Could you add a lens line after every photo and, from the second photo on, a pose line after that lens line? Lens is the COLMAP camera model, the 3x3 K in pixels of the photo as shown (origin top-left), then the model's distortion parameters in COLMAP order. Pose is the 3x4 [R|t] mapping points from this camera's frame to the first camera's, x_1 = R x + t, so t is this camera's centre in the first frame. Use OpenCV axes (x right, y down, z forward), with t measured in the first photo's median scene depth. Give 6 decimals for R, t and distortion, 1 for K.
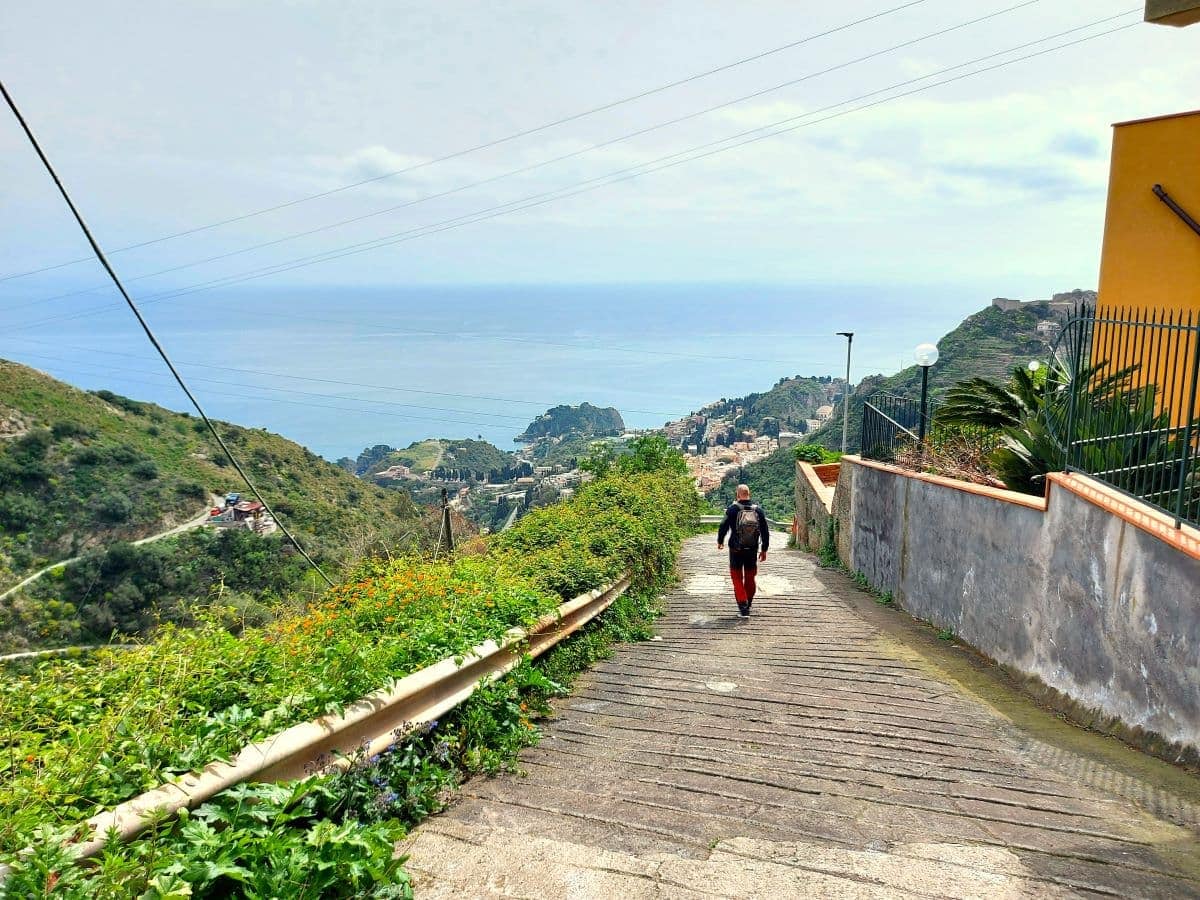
lens RADIAL K [[855.2, 0, 608.2], [0, 855.2, 464.8], [0, 0, 1]] dist [0.118552, -0.166350]
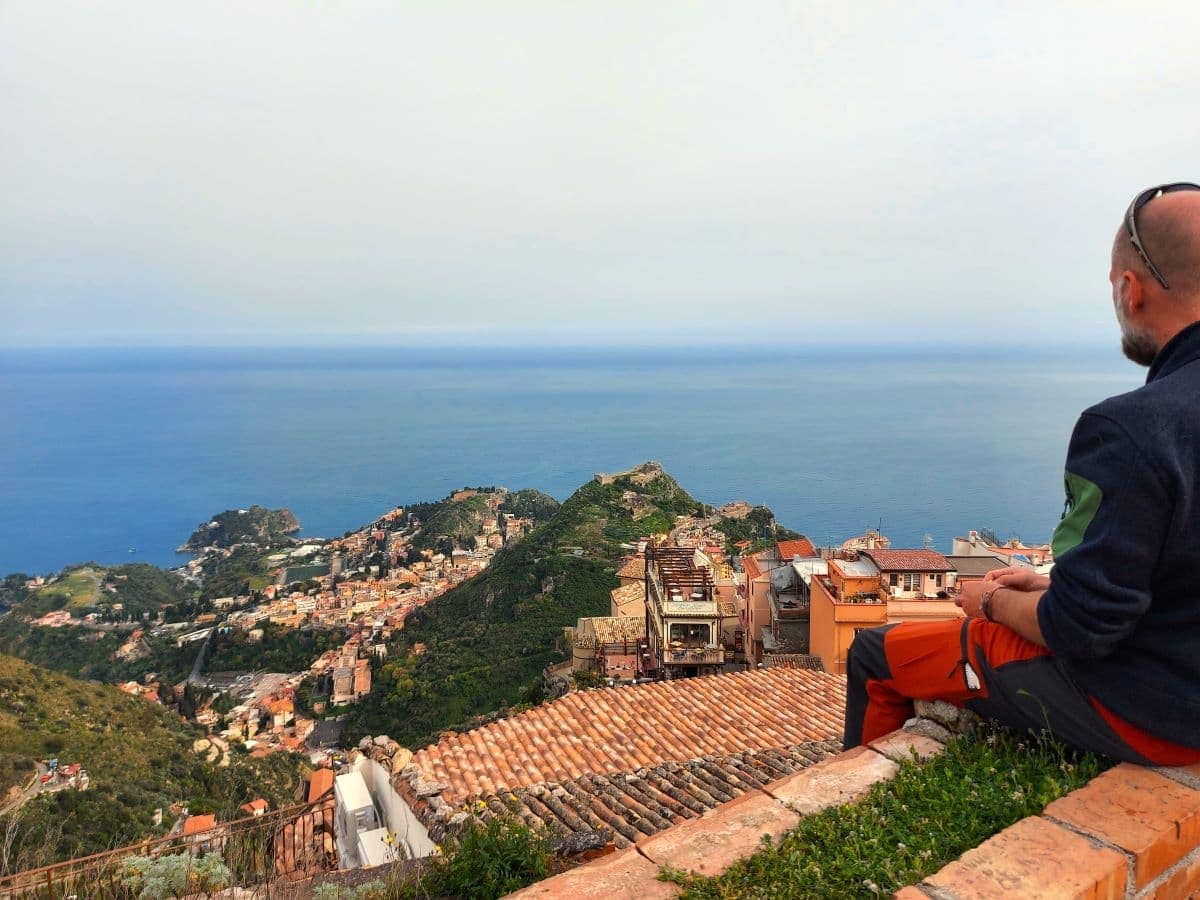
lens RADIAL K [[855.2, 0, 608.2], [0, 855.2, 464.8], [0, 0, 1]] dist [0.118552, -0.166350]
pose [[0.930459, -0.049668, 0.363013, -0.019618], [0.075182, 0.995569, -0.056488, -0.069254], [-0.358599, 0.079852, 0.930070, -0.157057]]
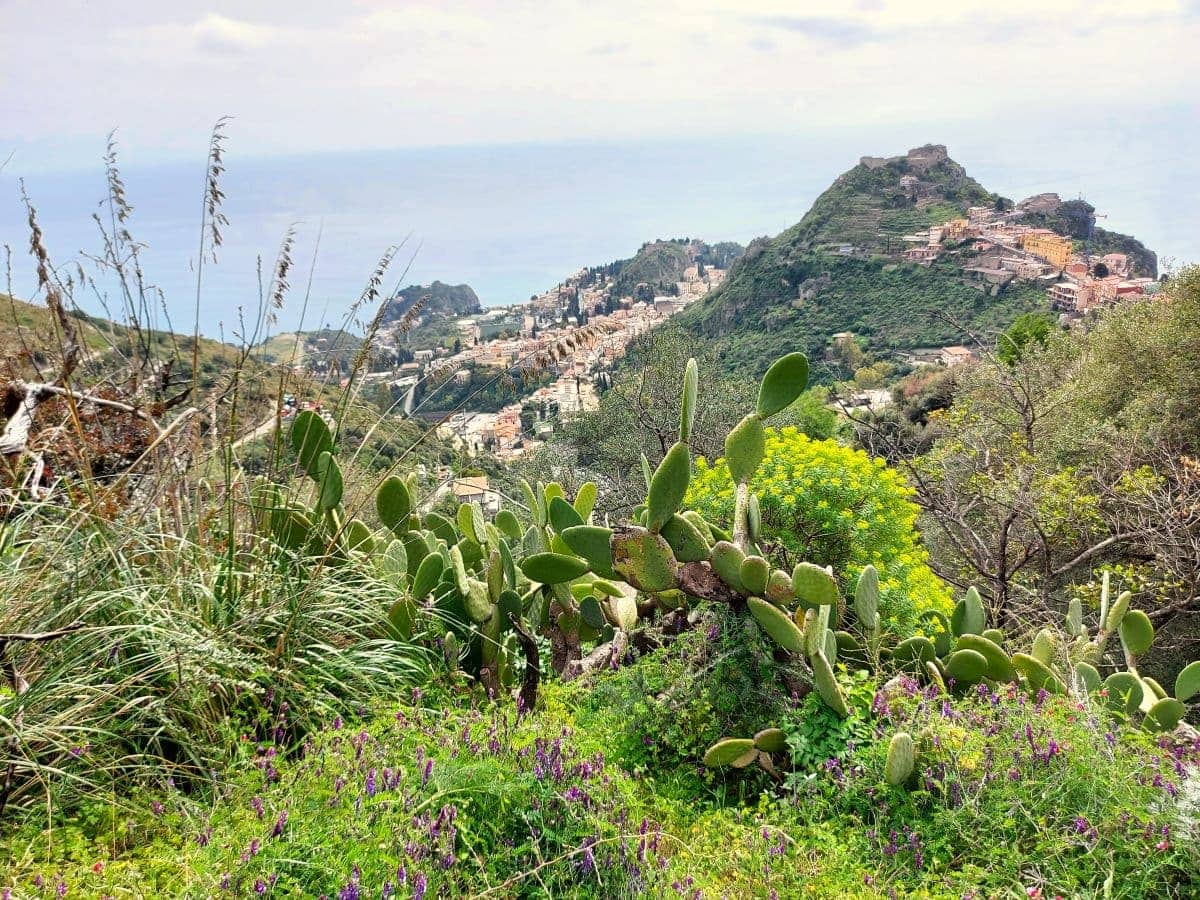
lens RADIAL K [[855.2, 0, 608.2], [0, 855.2, 464.8], [0, 0, 1]] dist [0.118552, -0.166350]
pose [[0.978973, -0.113402, 0.169561, -0.054261], [0.087291, 0.984172, 0.154229, -0.003393], [-0.184367, -0.136185, 0.973377, -0.033933]]
